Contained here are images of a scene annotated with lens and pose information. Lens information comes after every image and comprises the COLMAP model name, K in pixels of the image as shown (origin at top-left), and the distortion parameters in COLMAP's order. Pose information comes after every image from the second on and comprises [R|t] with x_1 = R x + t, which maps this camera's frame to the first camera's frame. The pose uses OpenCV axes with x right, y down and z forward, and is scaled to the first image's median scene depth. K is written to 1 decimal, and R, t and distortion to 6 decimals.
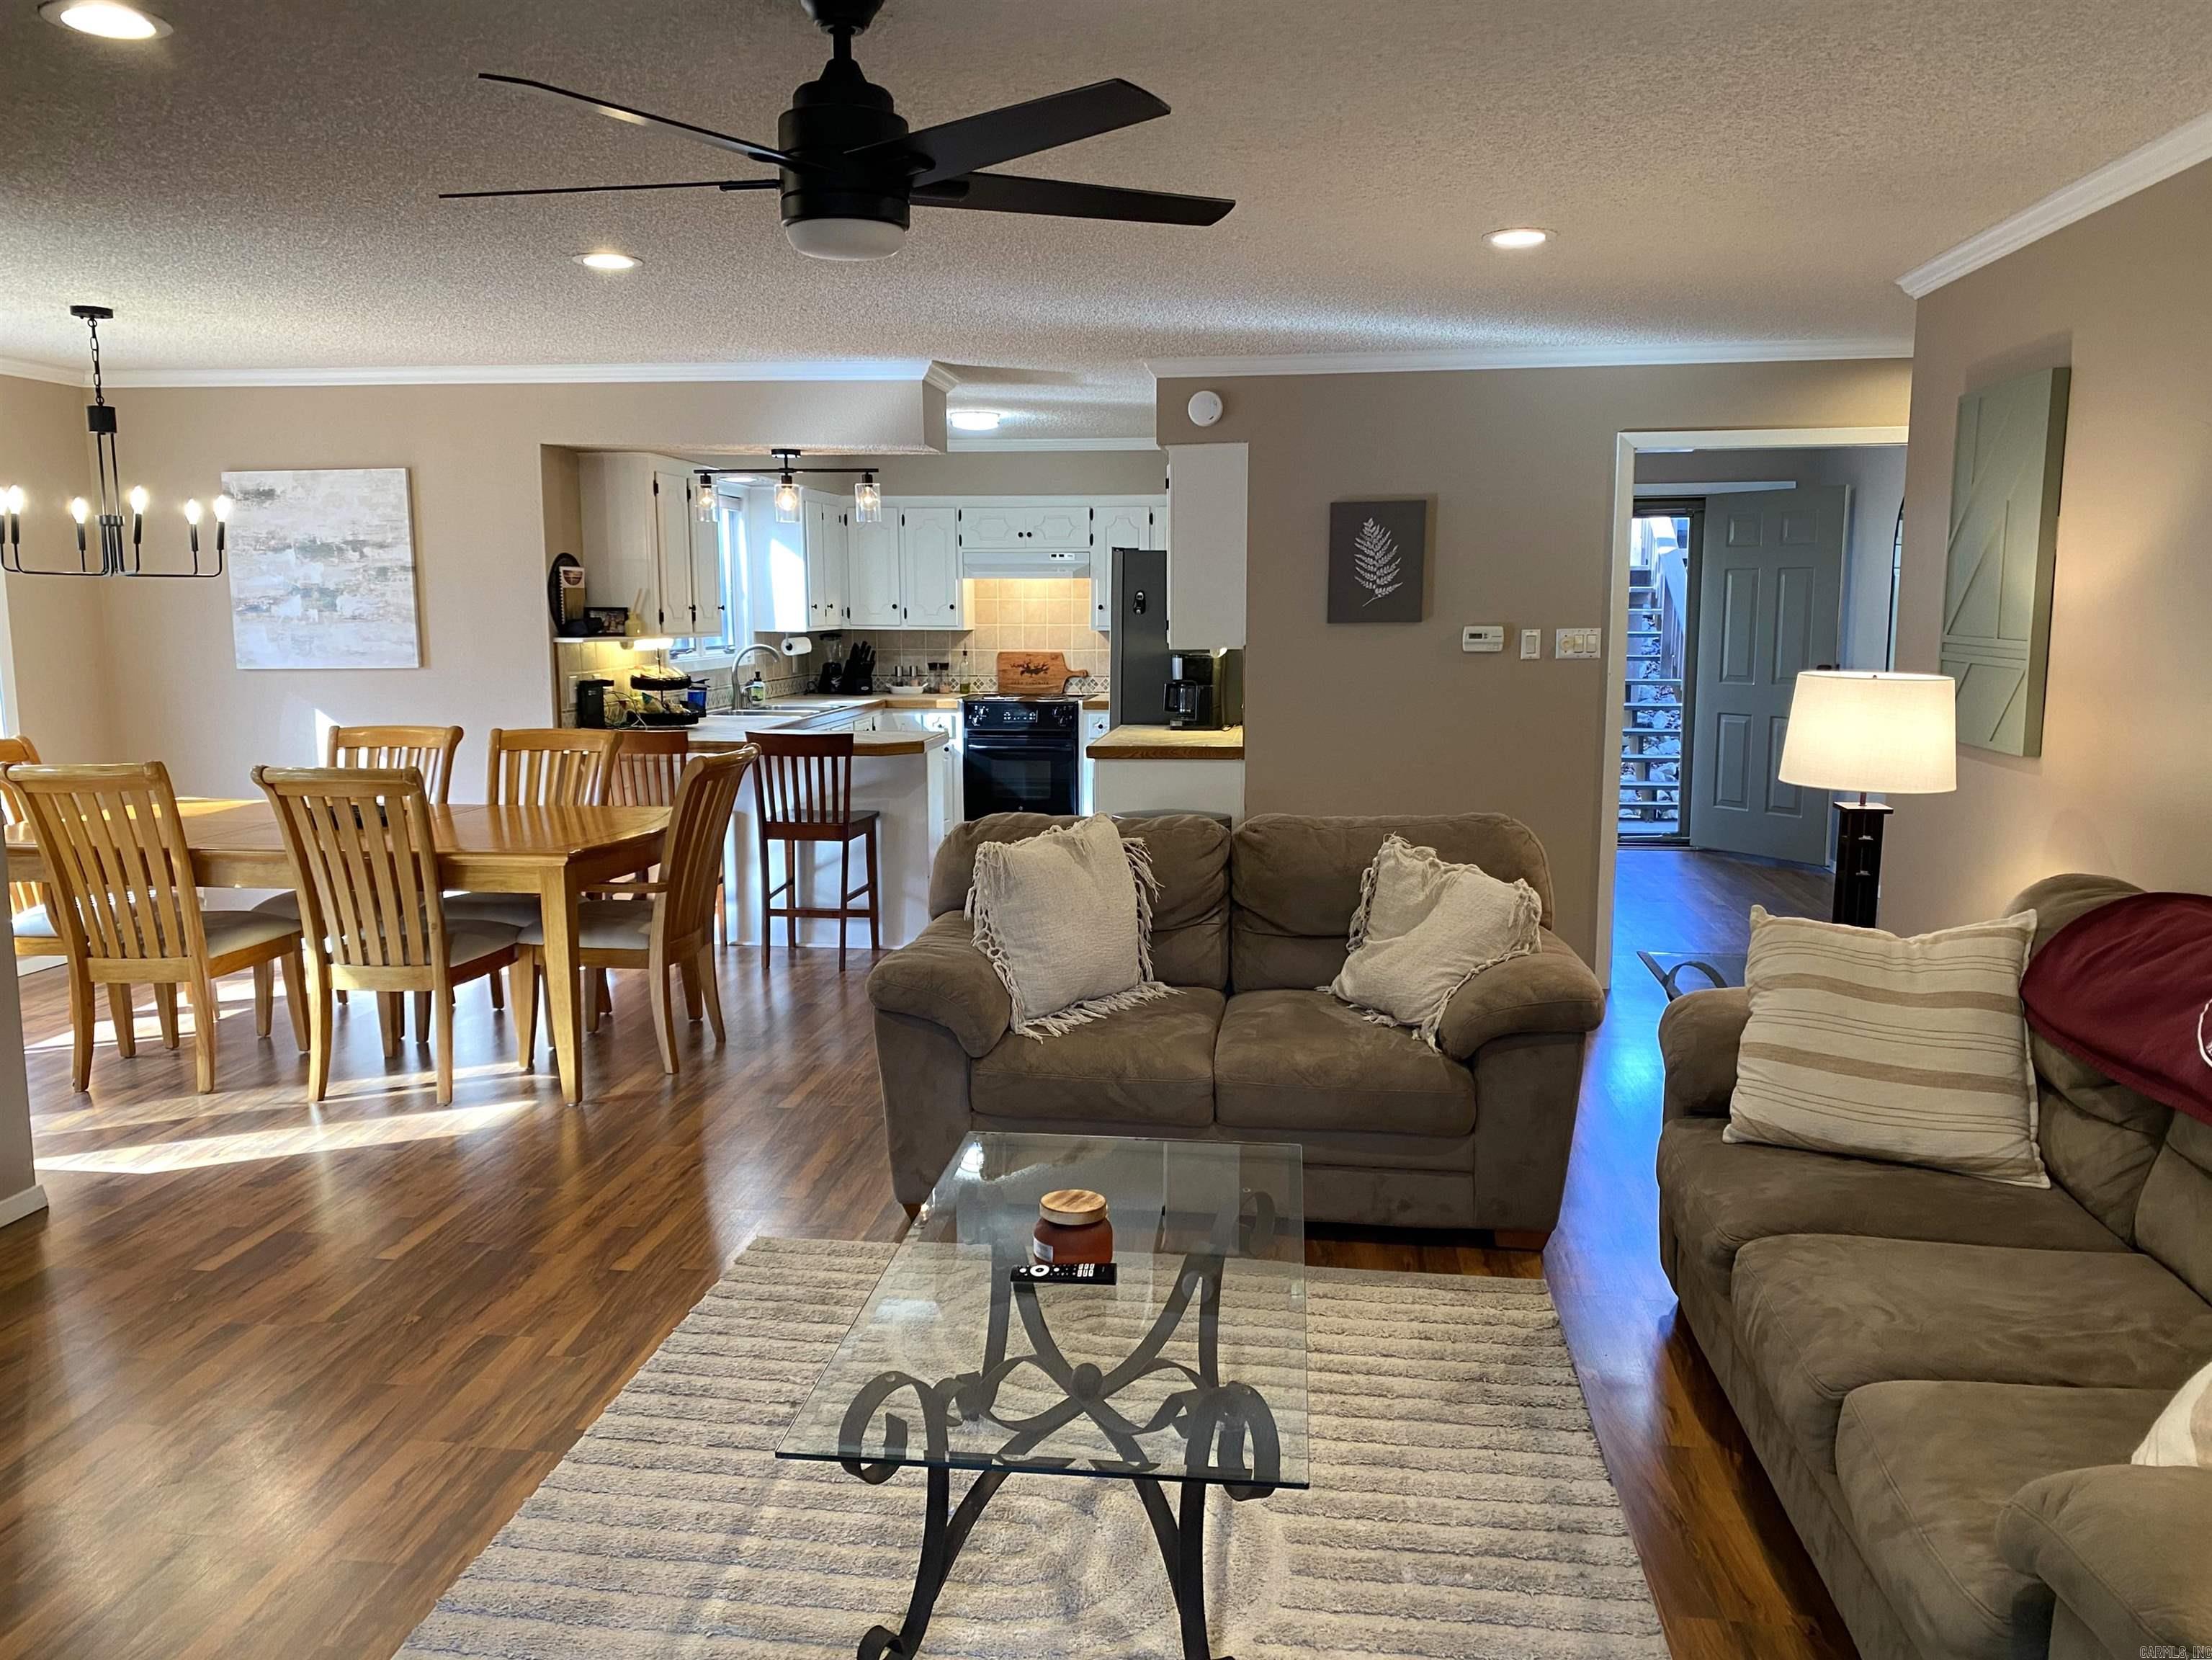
lens RADIAL K [[1748.0, 0, 1108.0], [0, 1748.0, 820.3], [0, 0, 1]] dist [0.061201, -0.073761]
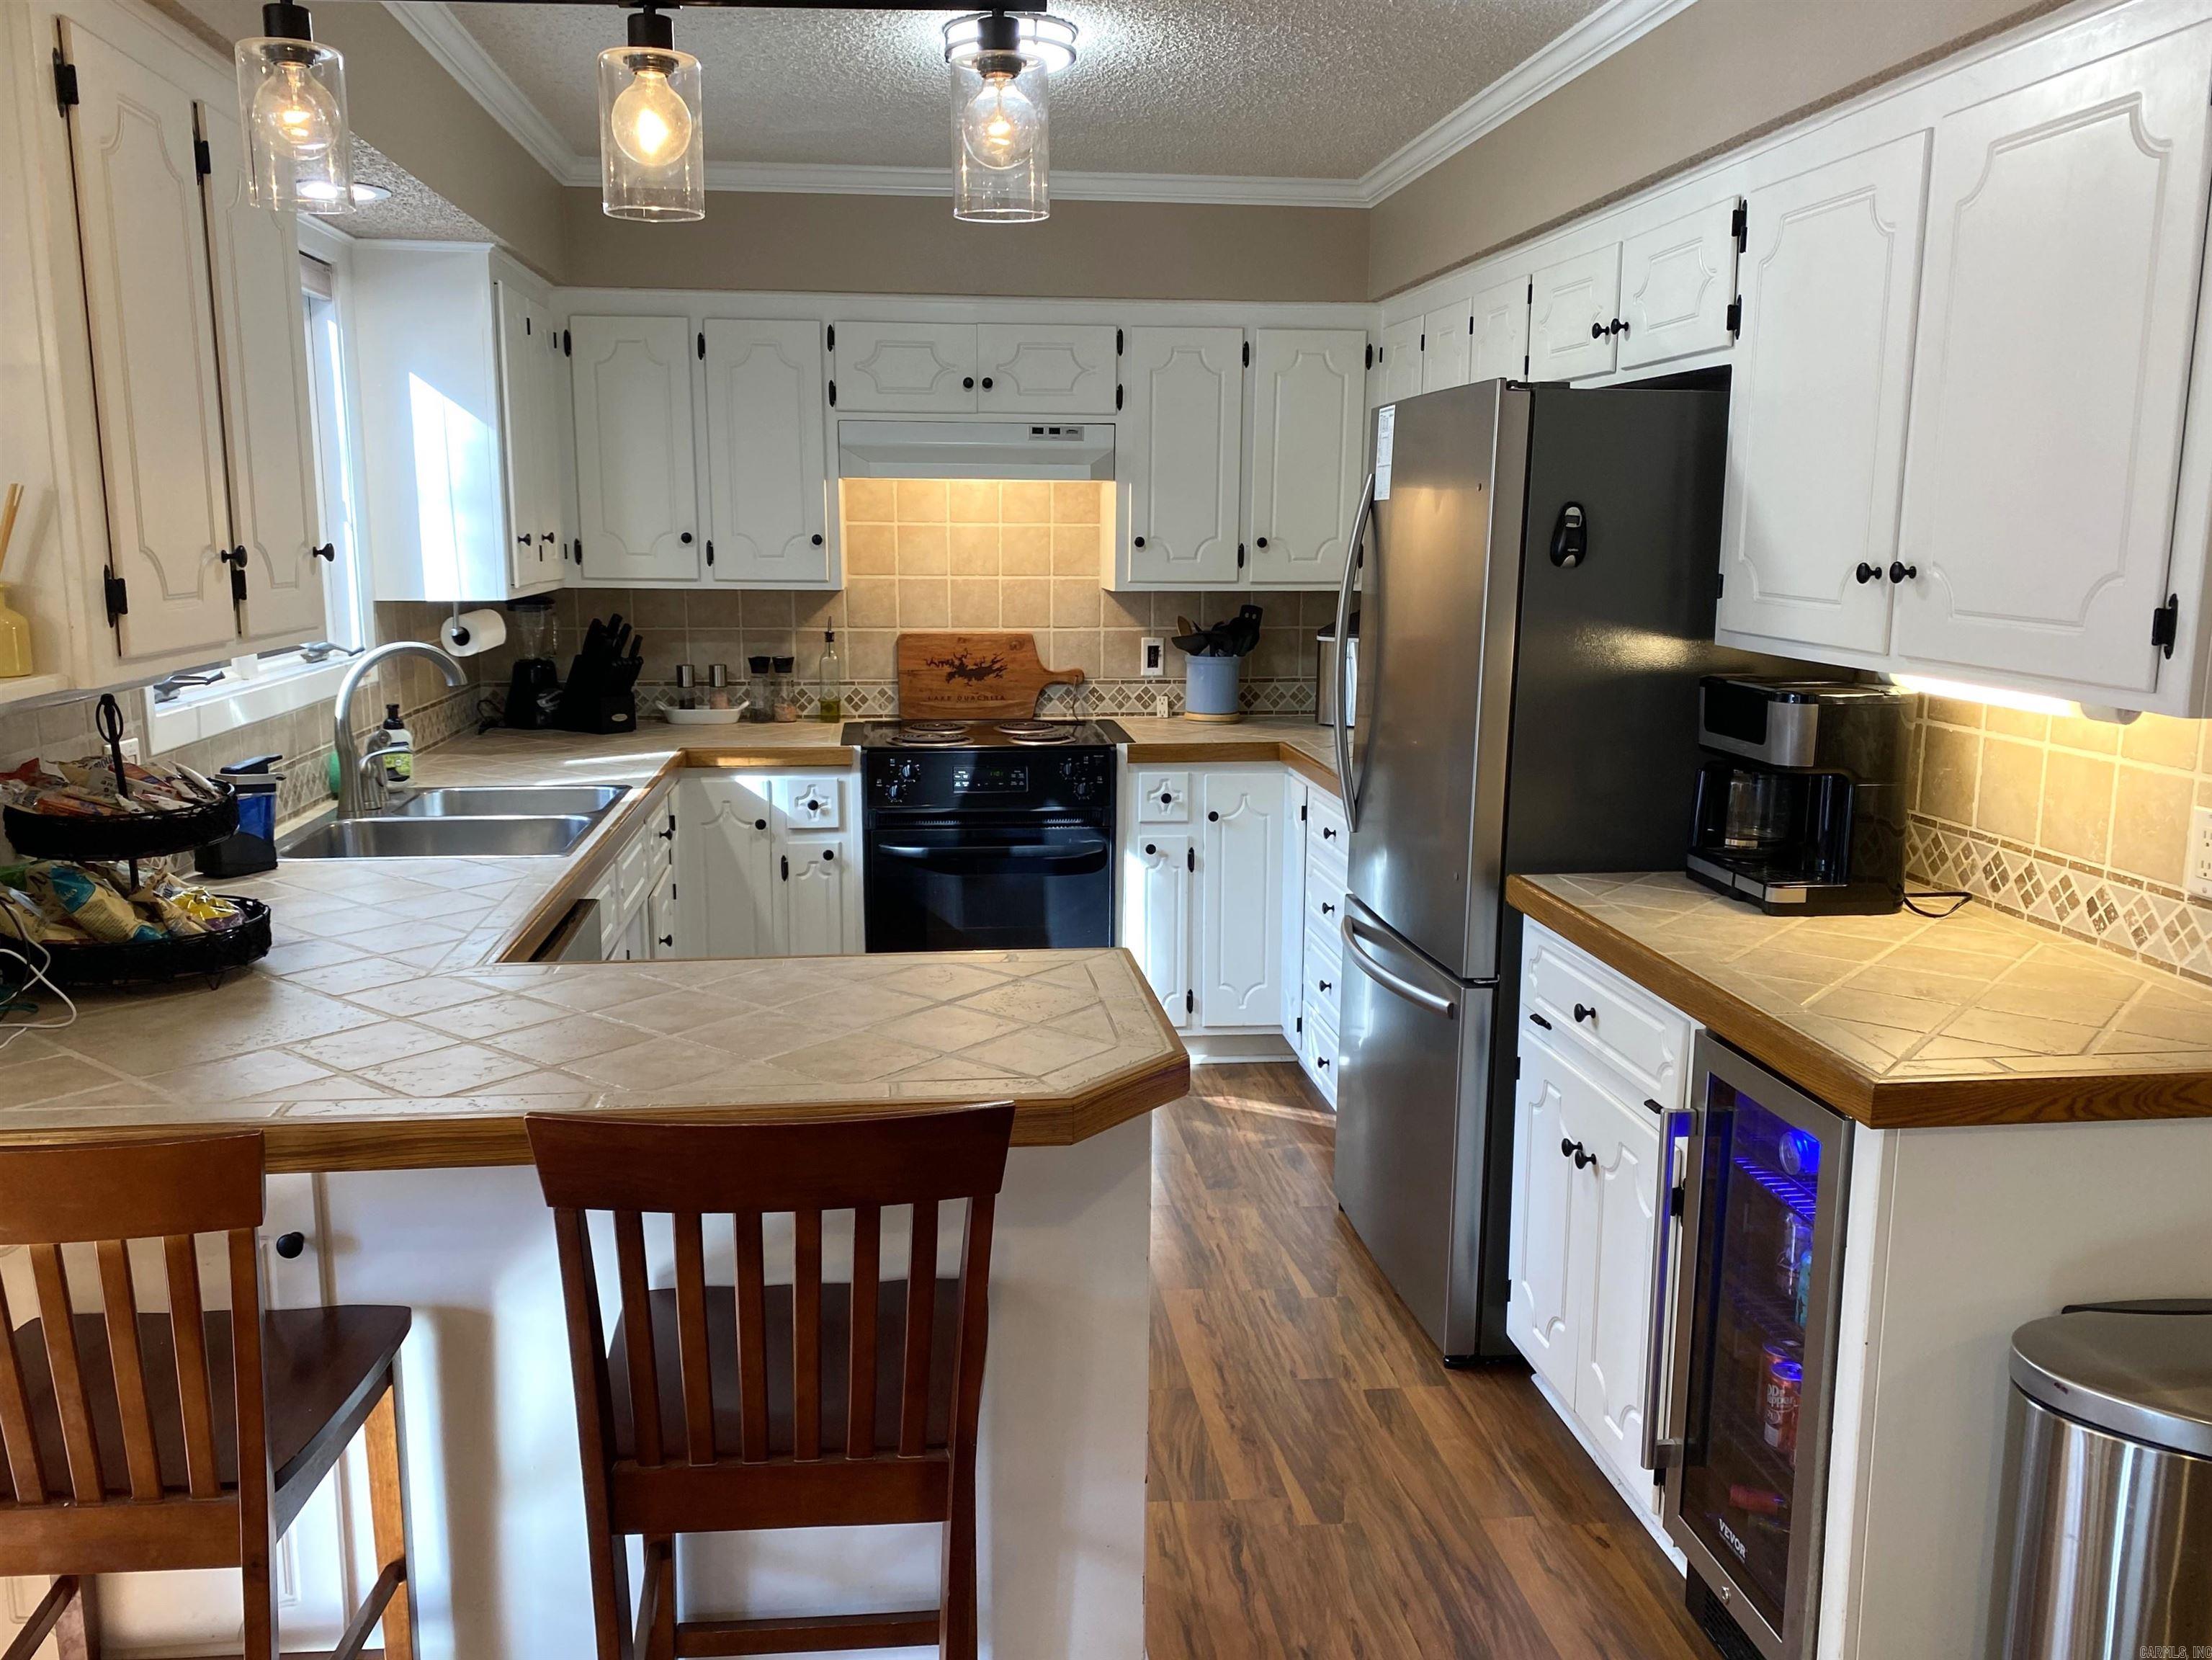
lens RADIAL K [[1836.1, 0, 1122.5], [0, 1836.1, 857.1], [0, 0, 1]] dist [0.064859, -0.050540]
pose [[0.971110, -0.037911, 0.235601, -0.186076], [0.024696, 0.997965, 0.058789, -0.094575], [-0.237350, -0.051272, 0.970070, 0.733376]]
